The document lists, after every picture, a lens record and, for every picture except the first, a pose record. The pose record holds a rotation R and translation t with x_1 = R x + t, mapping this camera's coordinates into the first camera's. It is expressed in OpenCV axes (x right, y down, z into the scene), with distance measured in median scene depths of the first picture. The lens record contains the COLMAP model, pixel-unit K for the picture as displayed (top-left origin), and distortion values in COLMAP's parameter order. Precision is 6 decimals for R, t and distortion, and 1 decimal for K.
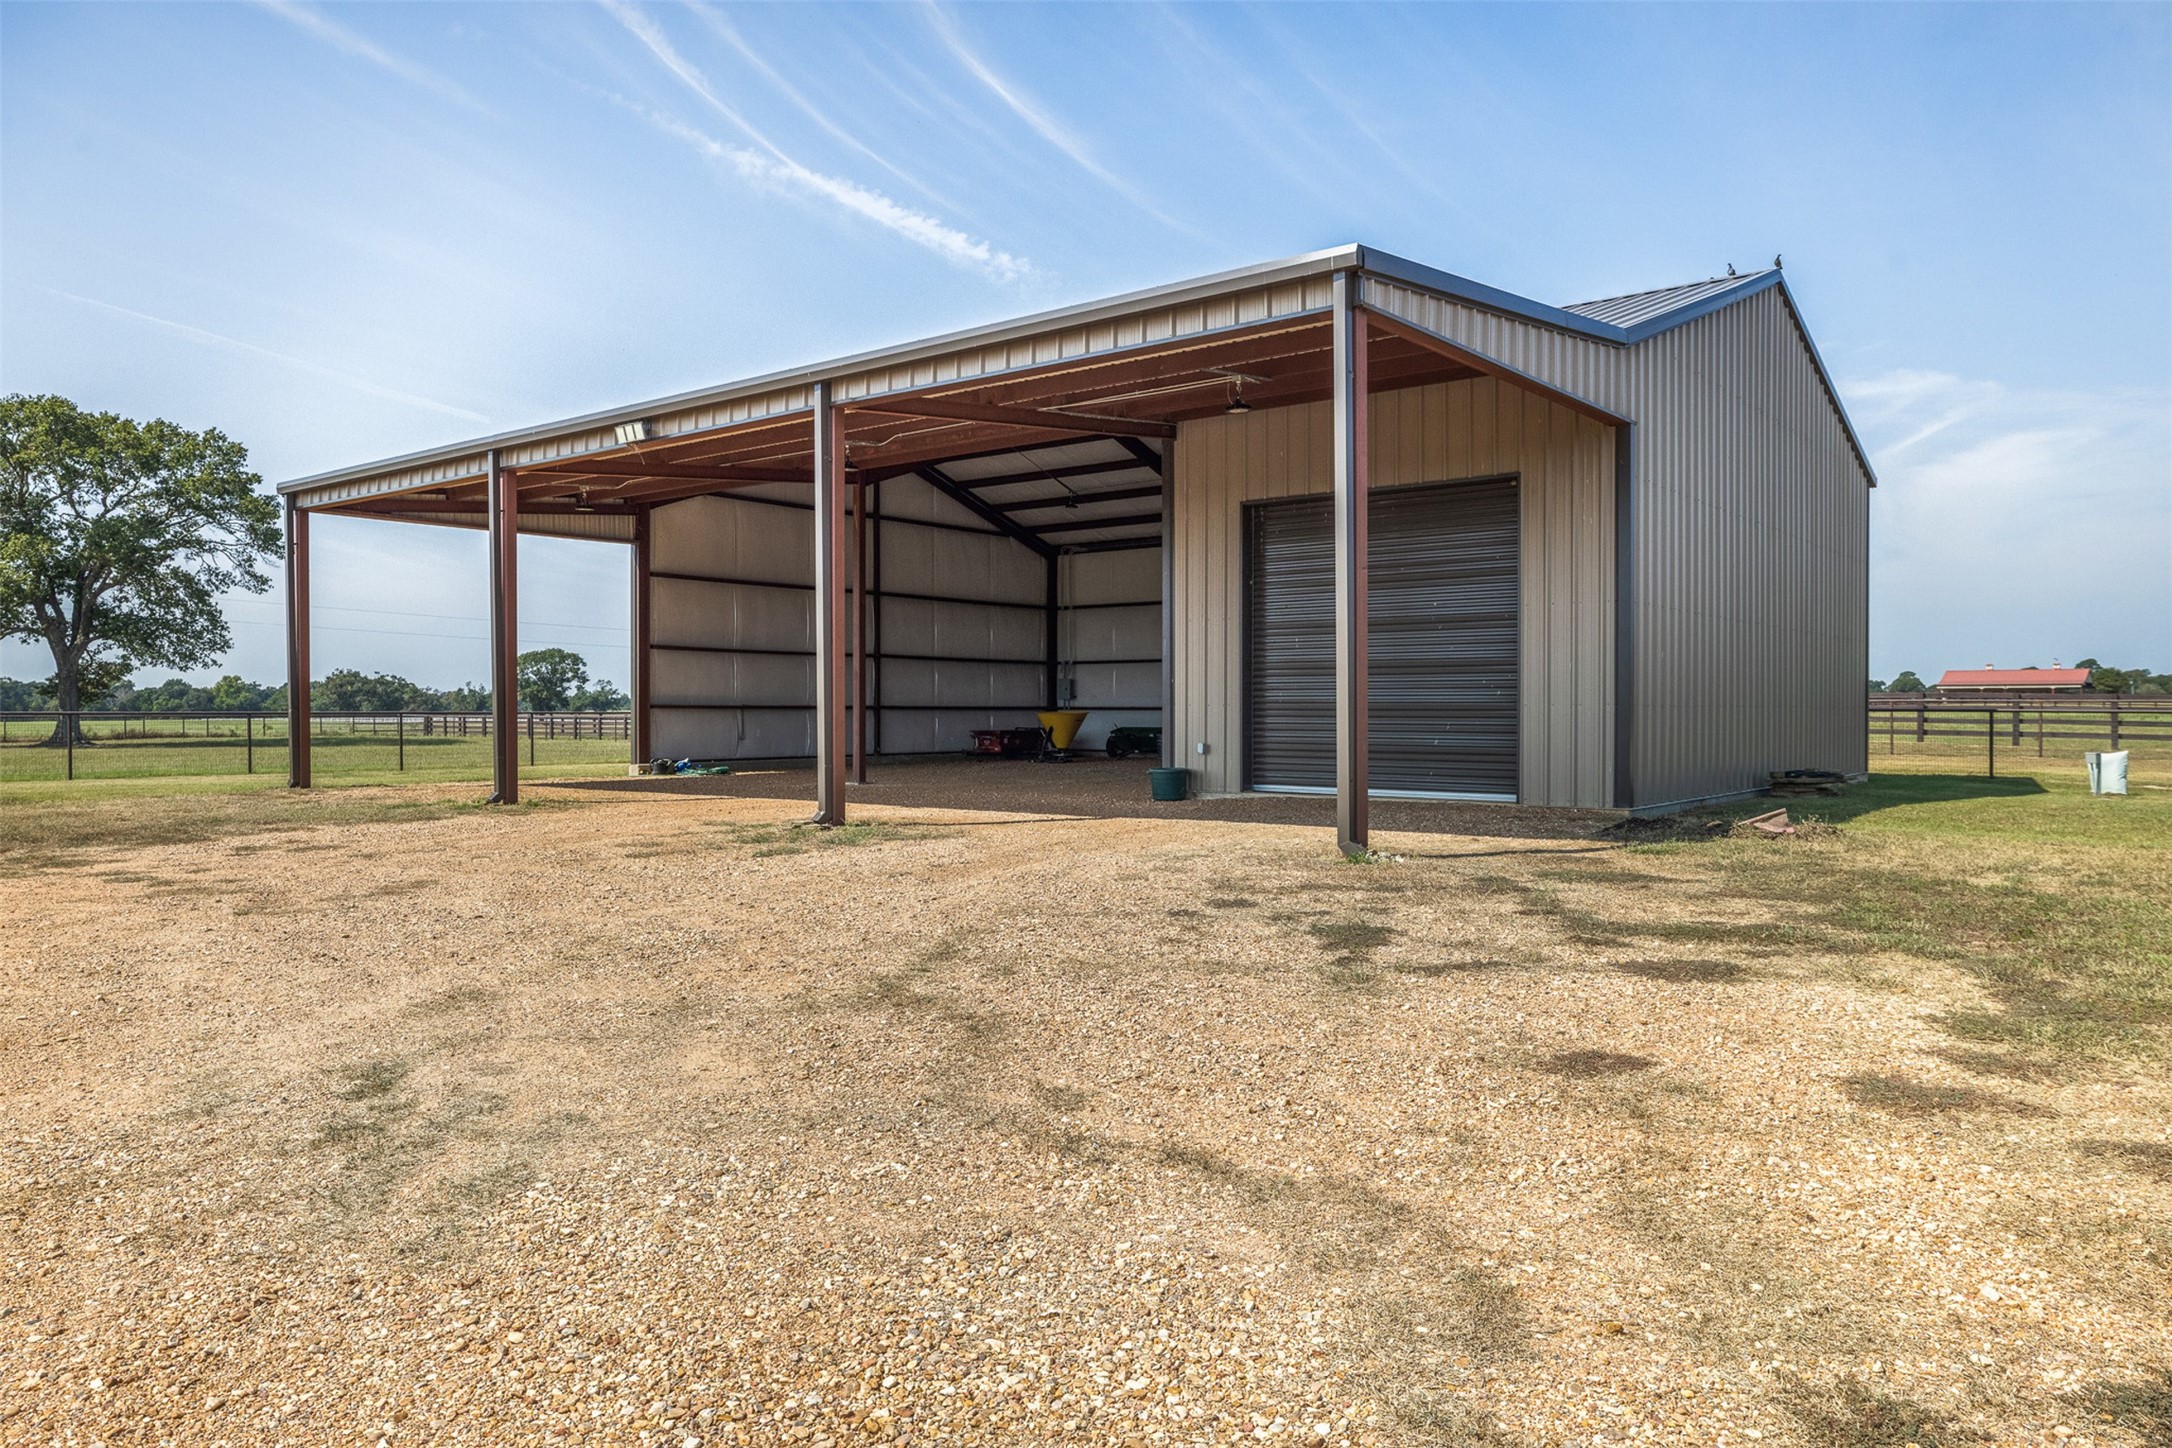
lens RADIAL K [[1533.0, 0, 1099.4], [0, 1533.0, 720.9], [0, 0, 1]] dist [-0.028008, 0.026459]
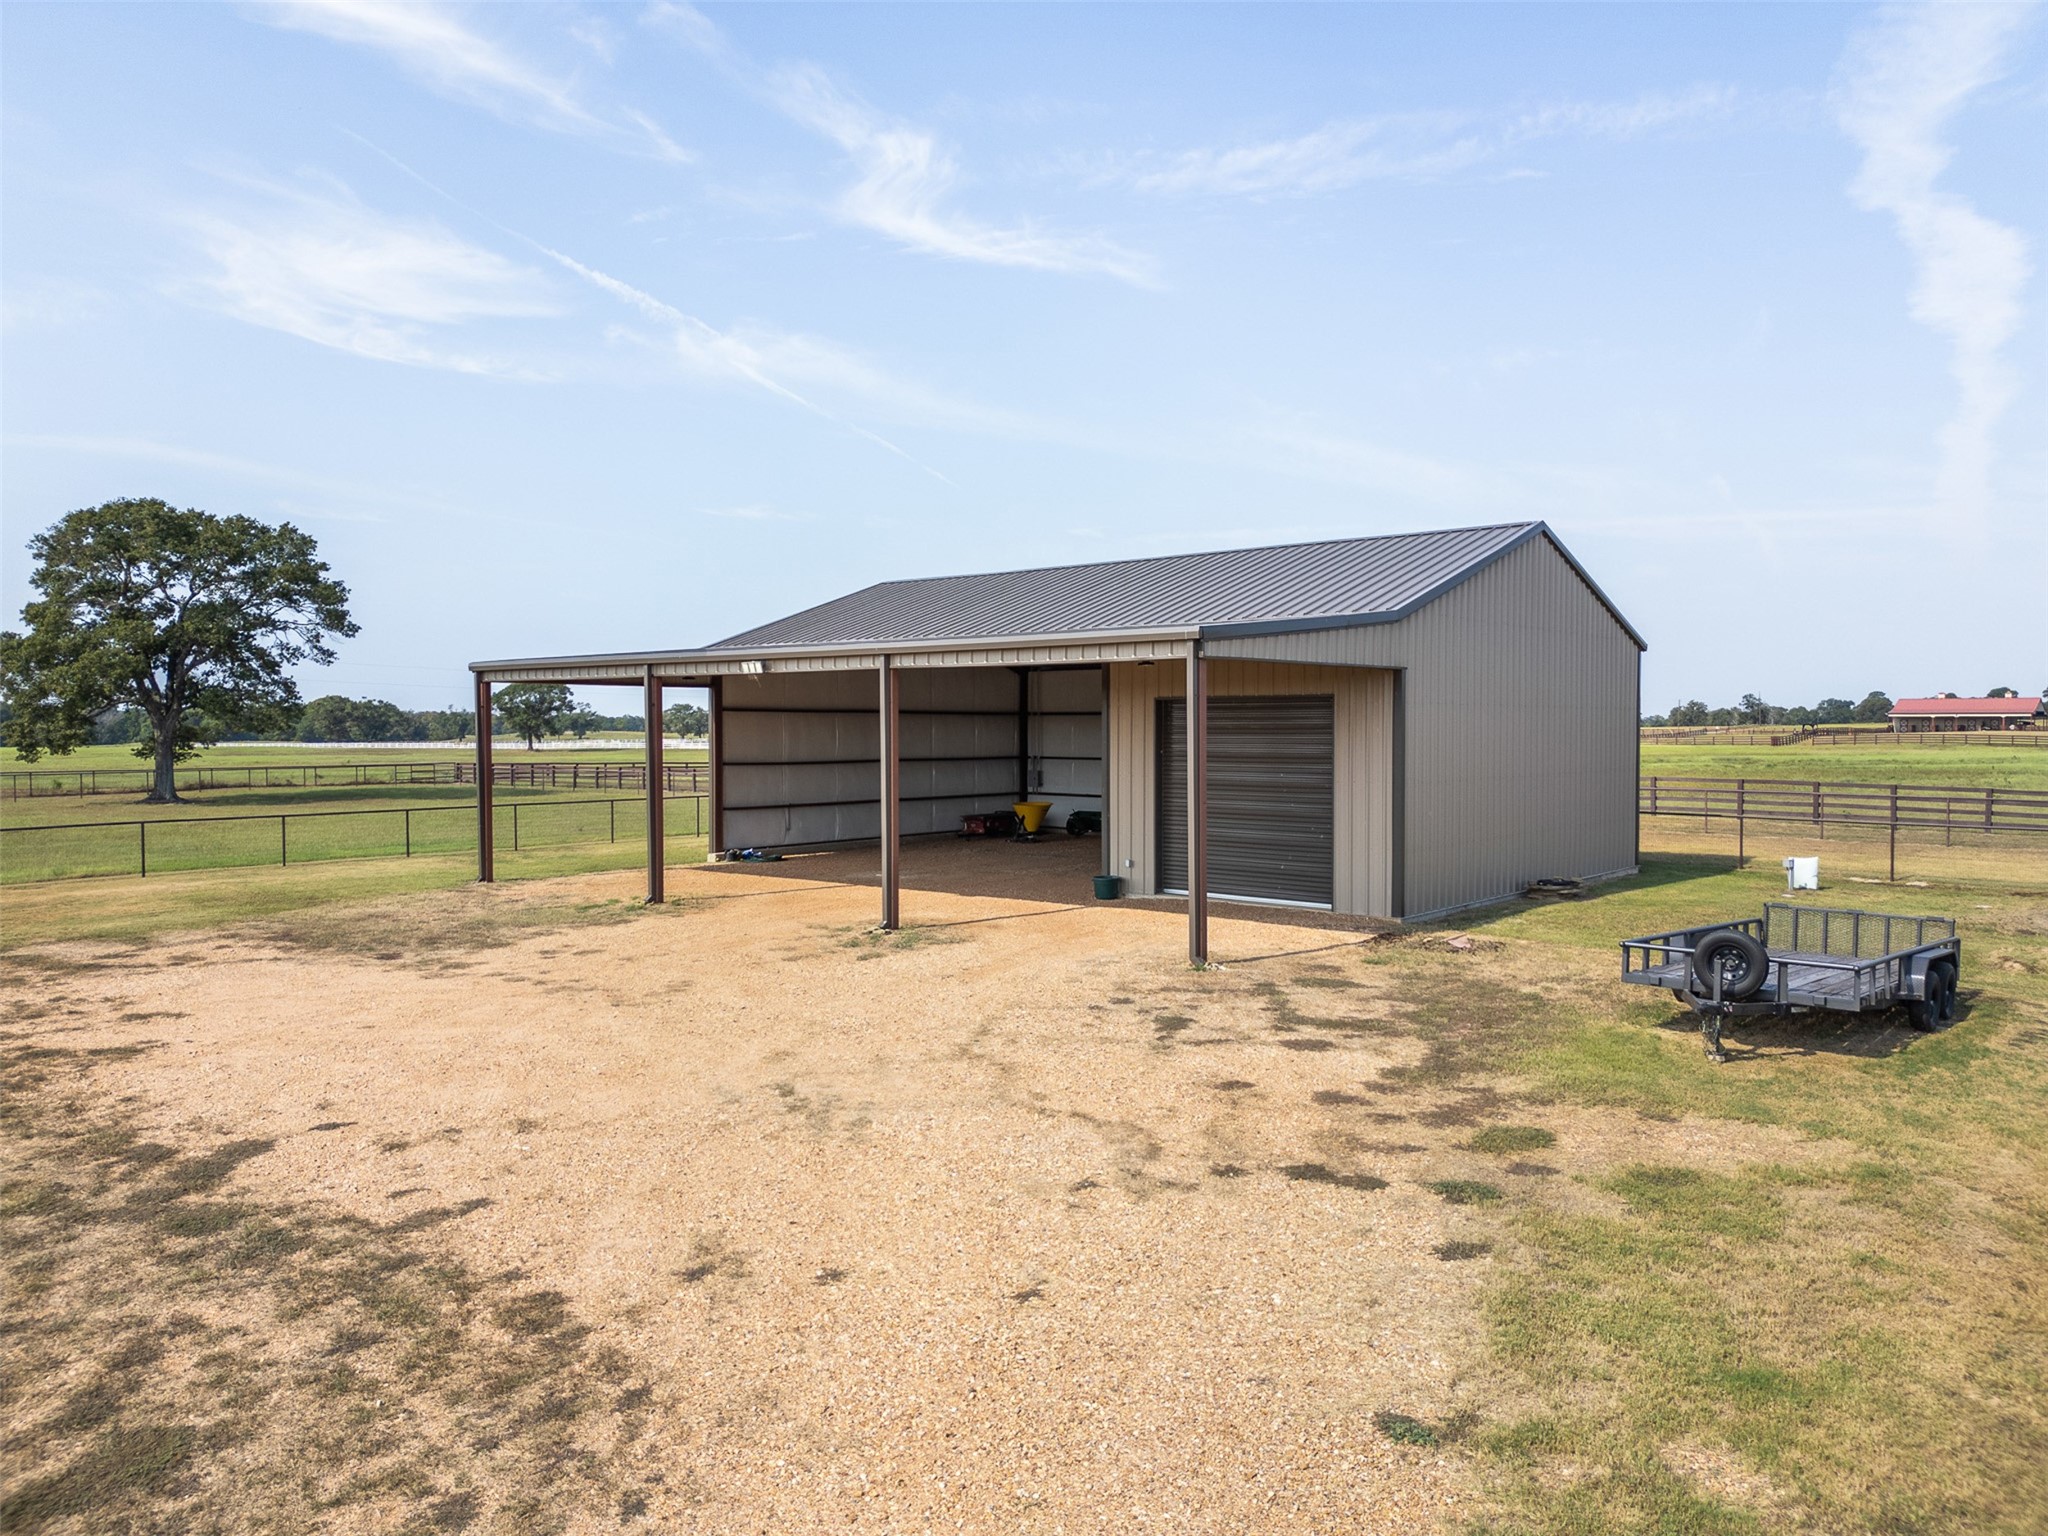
lens RADIAL K [[1420.6, 0, 1028.1], [0, 1420.6, 764.5], [0, 0, 1]] dist [0.057181, -0.019132]
pose [[0.999683, -0.000783, -0.025174, 0.005519], [0.000922, 0.999984, 0.005508, -0.093739], [0.025169, -0.005530, 0.999668, -0.401121]]
